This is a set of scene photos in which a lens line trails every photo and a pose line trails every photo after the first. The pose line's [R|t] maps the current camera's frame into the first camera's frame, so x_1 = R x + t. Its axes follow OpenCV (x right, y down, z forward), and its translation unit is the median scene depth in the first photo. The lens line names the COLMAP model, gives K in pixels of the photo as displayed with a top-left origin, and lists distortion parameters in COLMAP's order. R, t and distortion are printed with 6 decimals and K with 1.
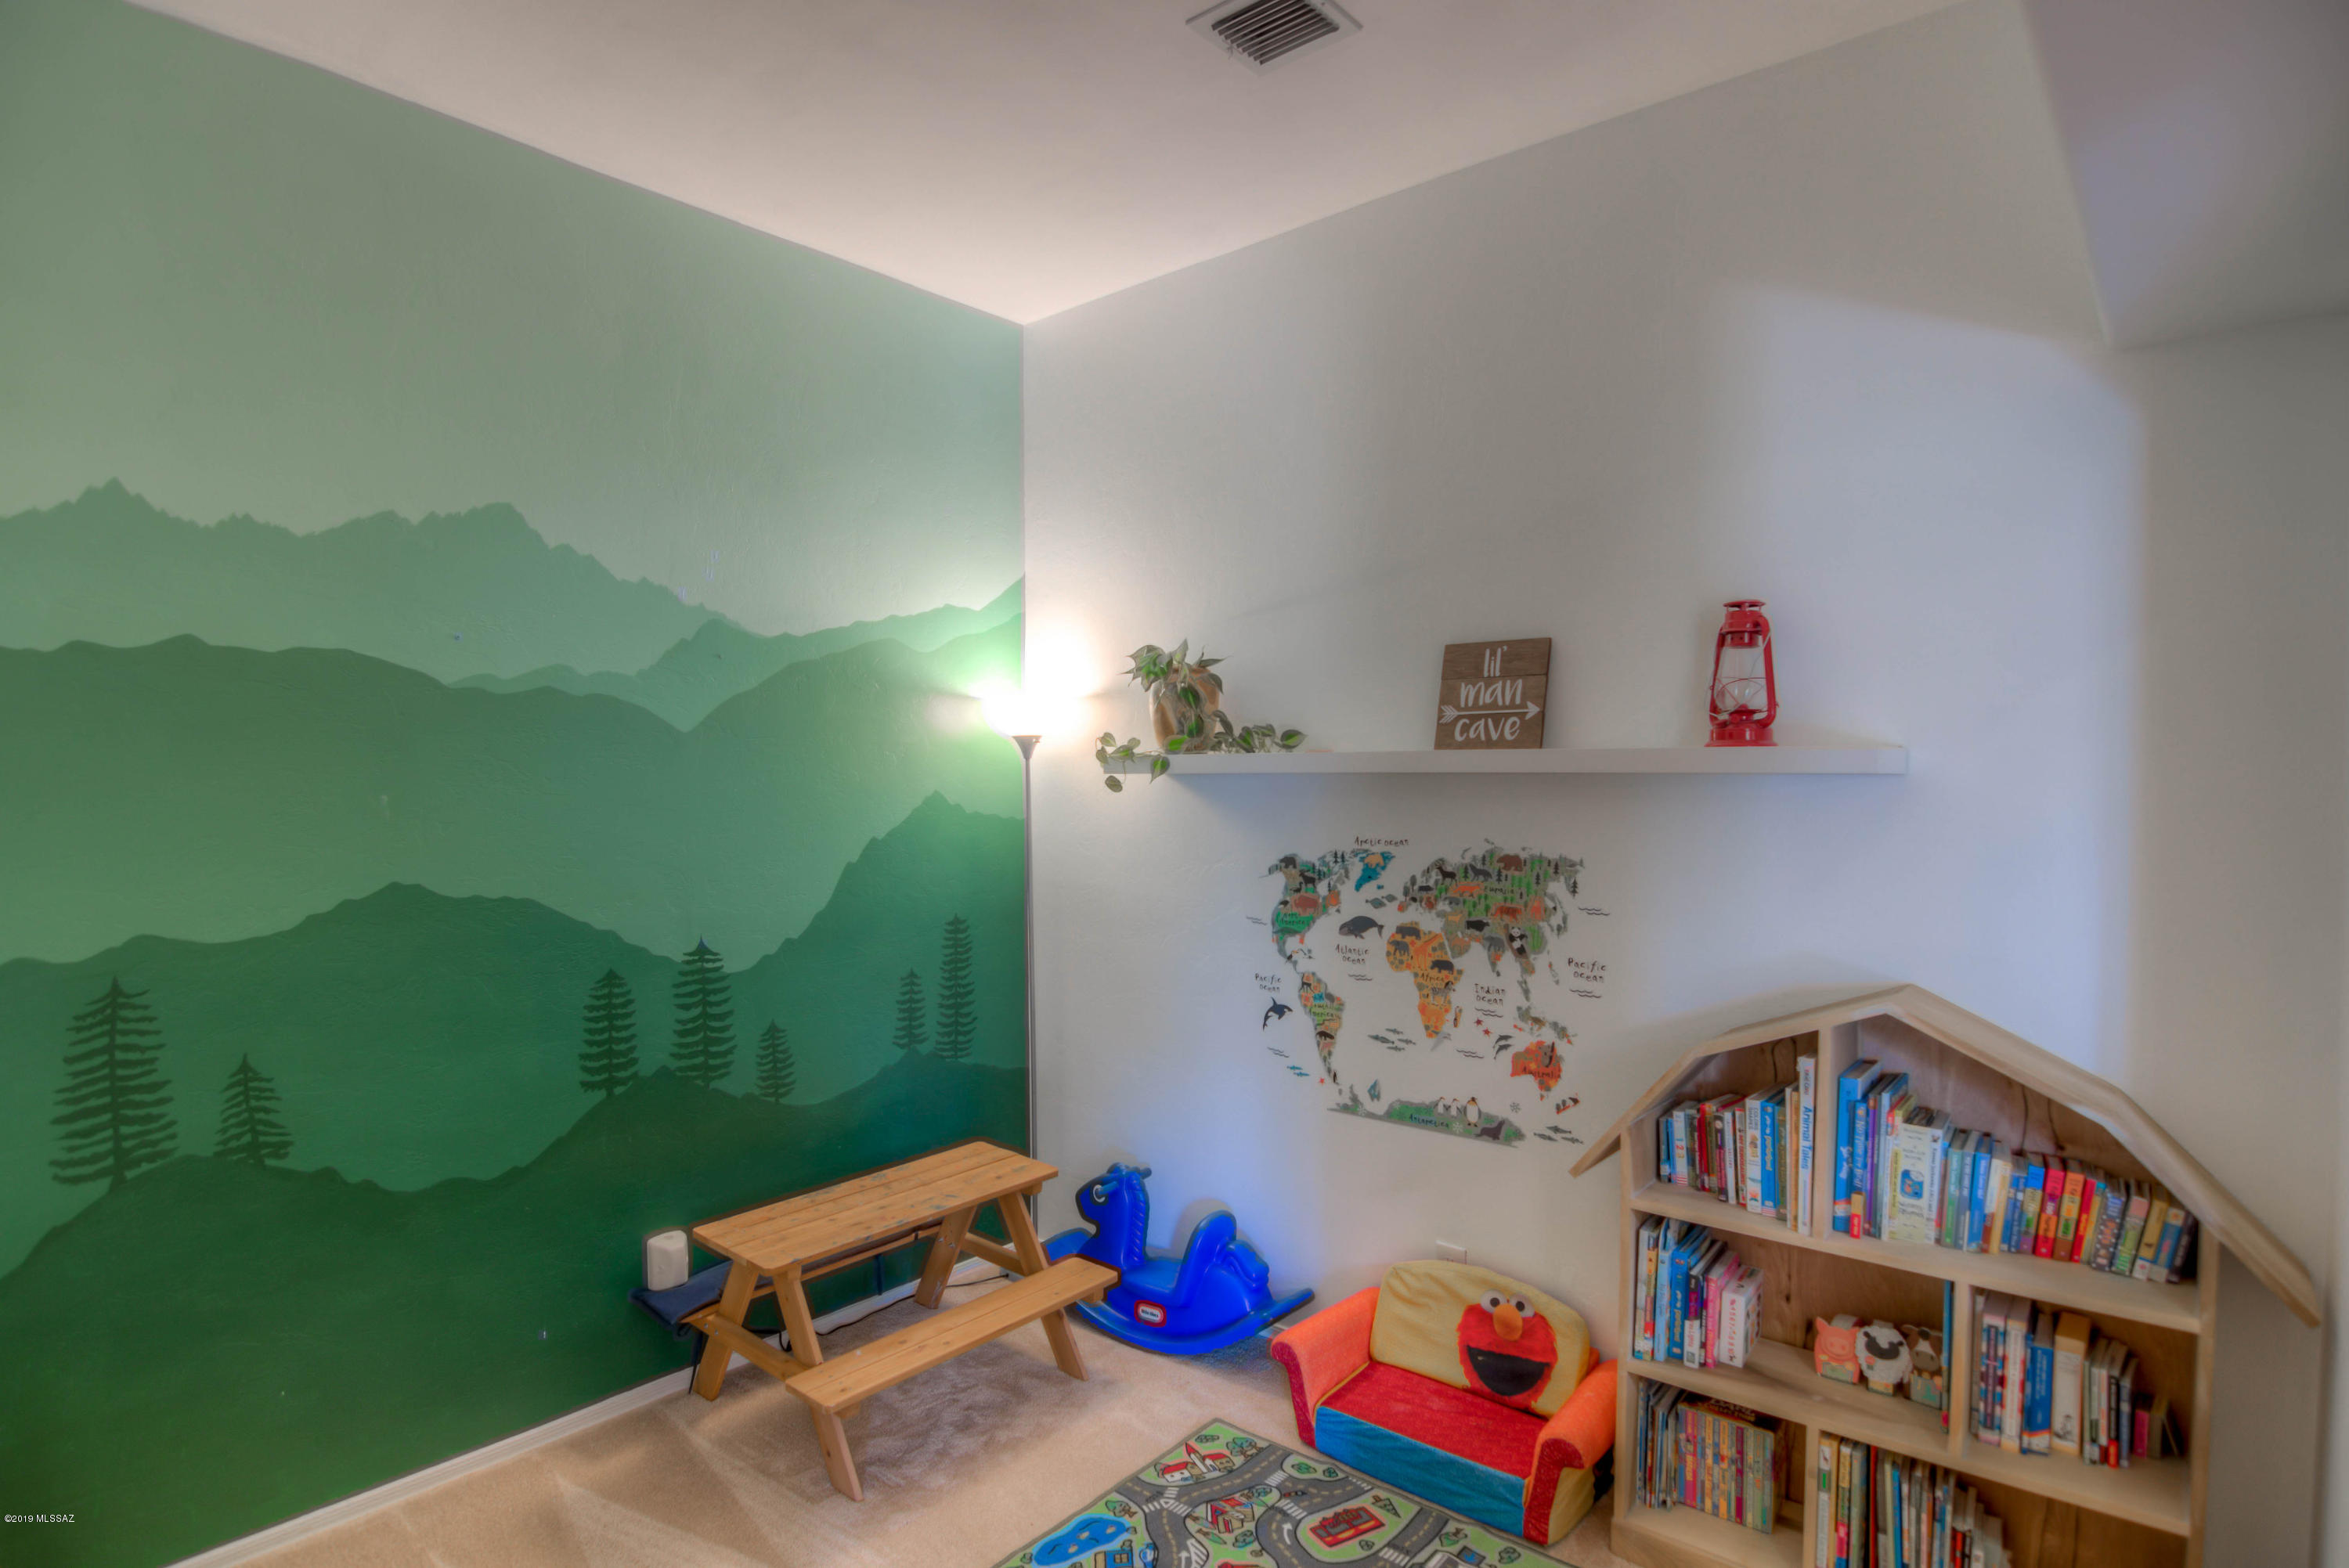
lens RADIAL K [[1224.6, 0, 1172.5], [0, 1224.6, 799.6], [0, 0, 1]] dist [-0.015068, -0.003422]
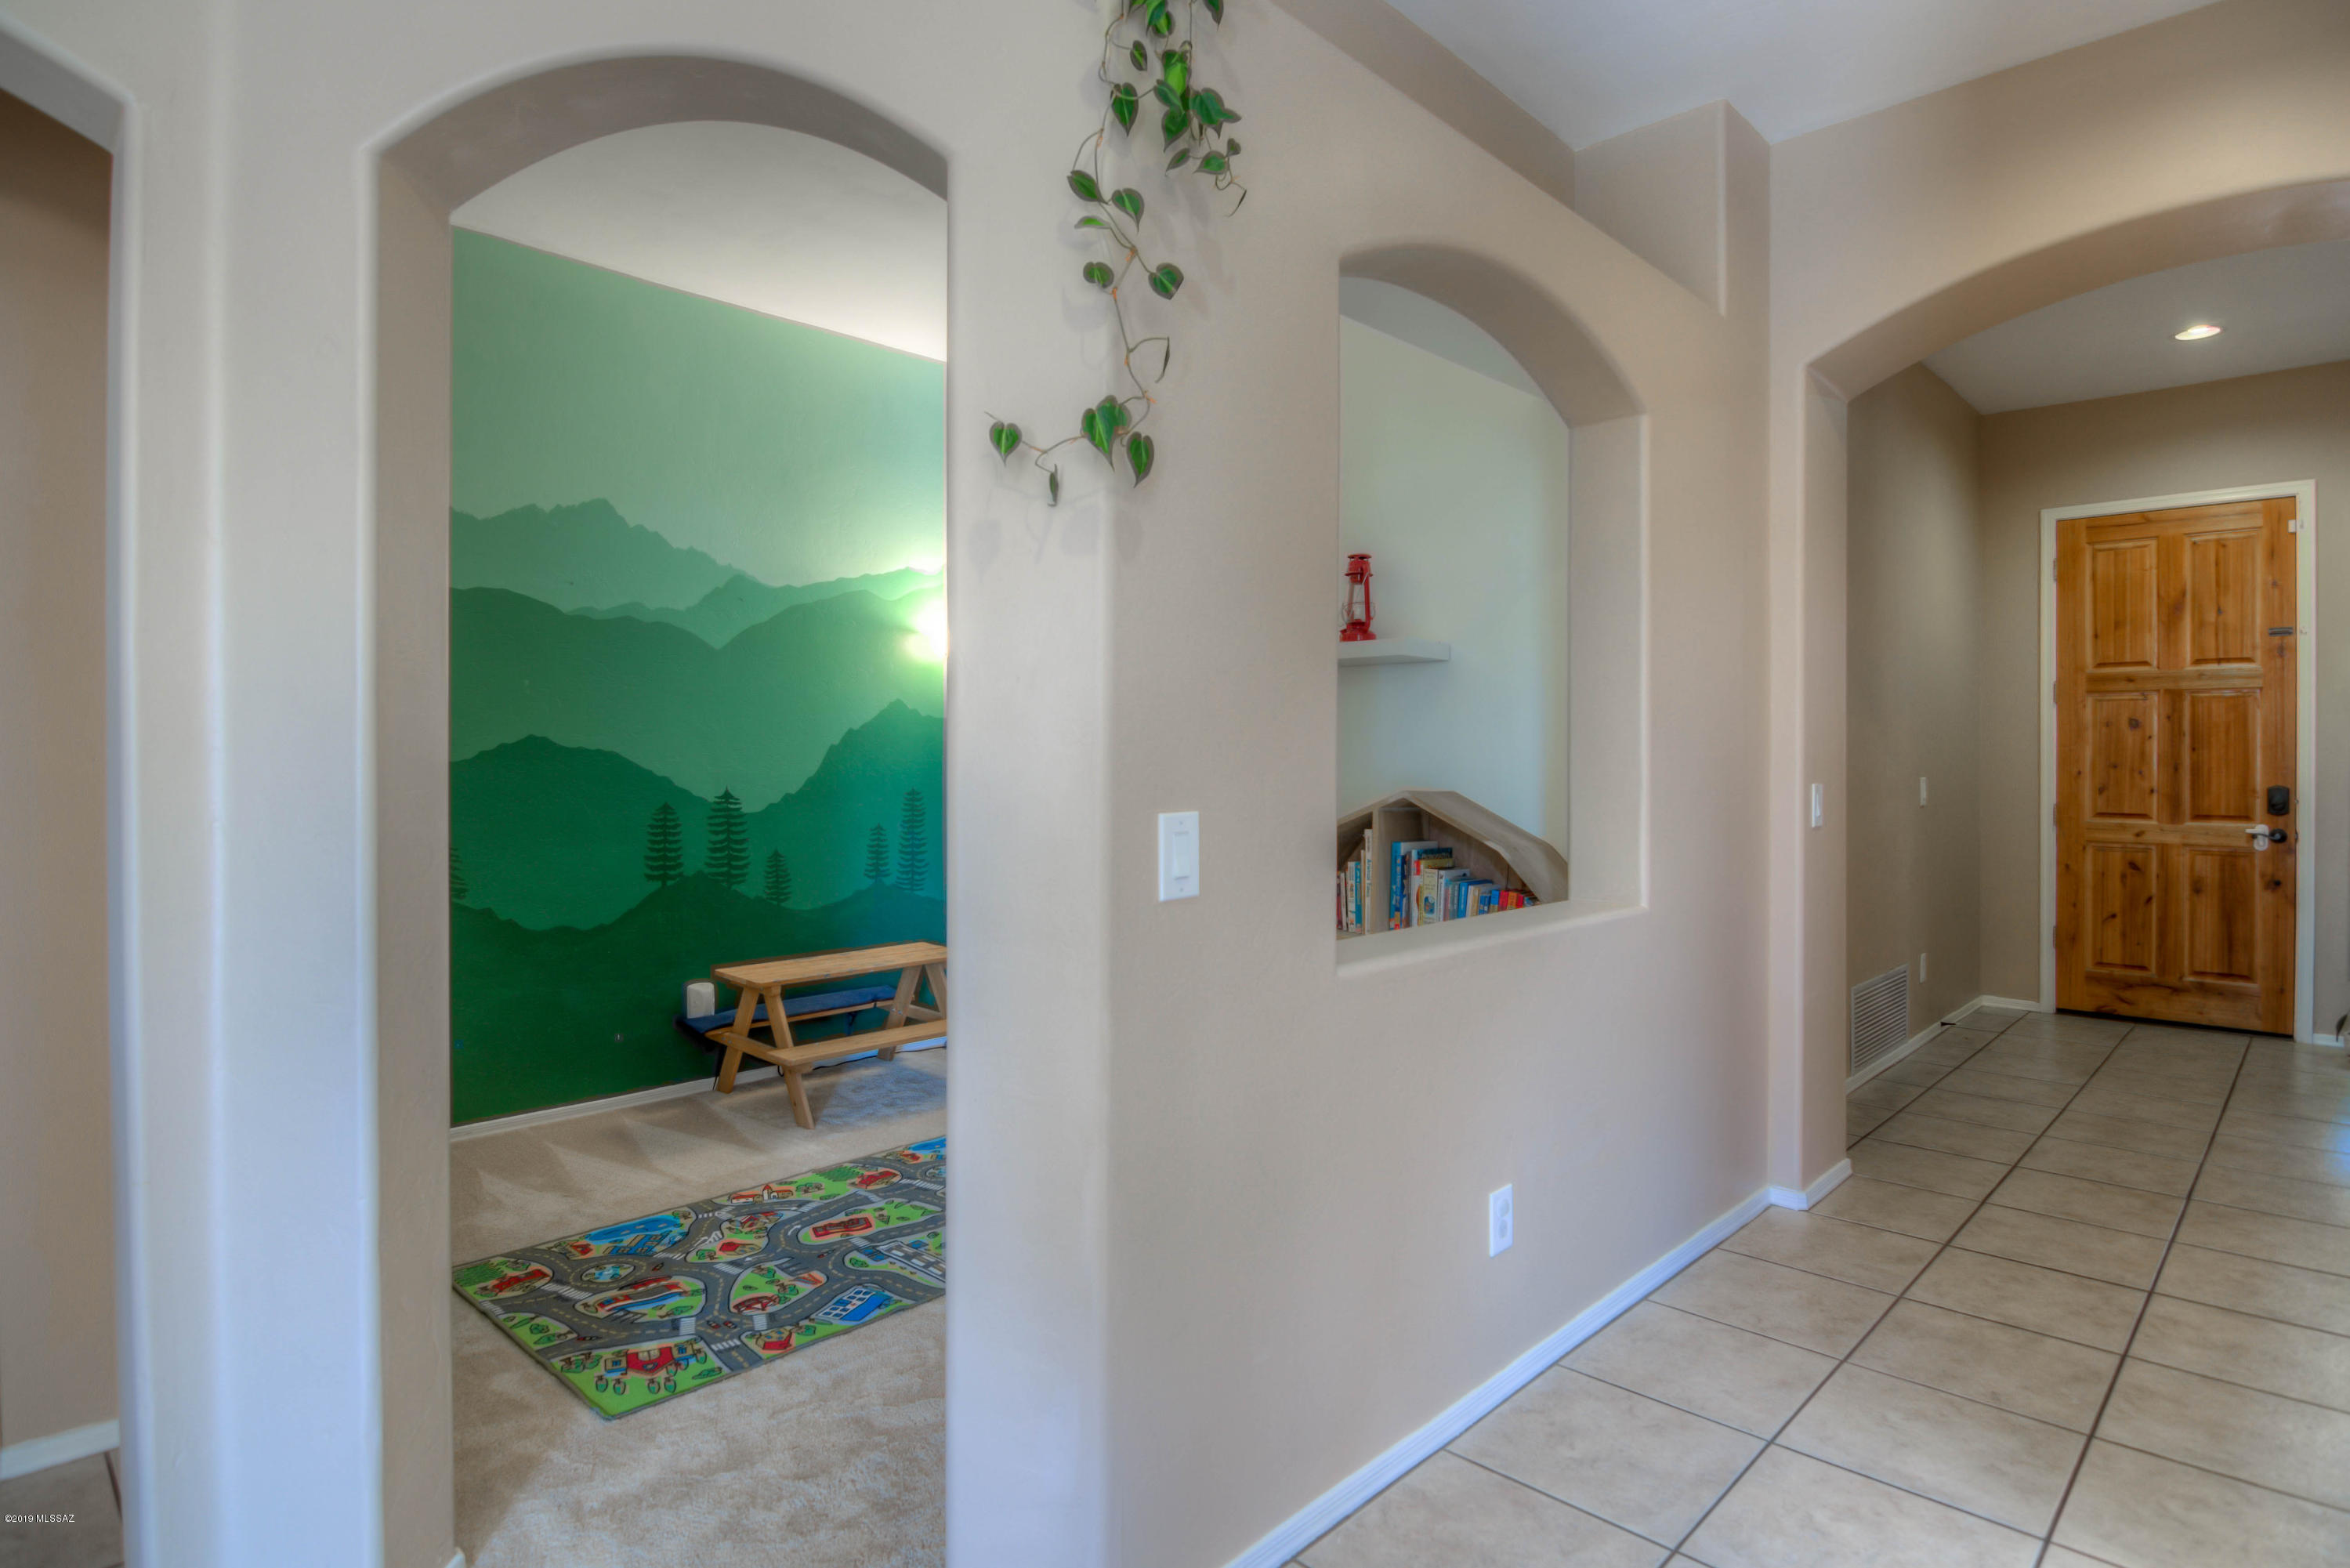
lens RADIAL K [[1225.3, 0, 1198.5], [0, 1225.3, 760.3], [0, 0, 1]] dist [-0.015068, -0.003422]
pose [[0.998863, 0.003231, -0.047571, 0.269605], [-0.004233, 0.999771, -0.020977, 0.112759], [0.047493, 0.021155, 0.998648, -0.480615]]
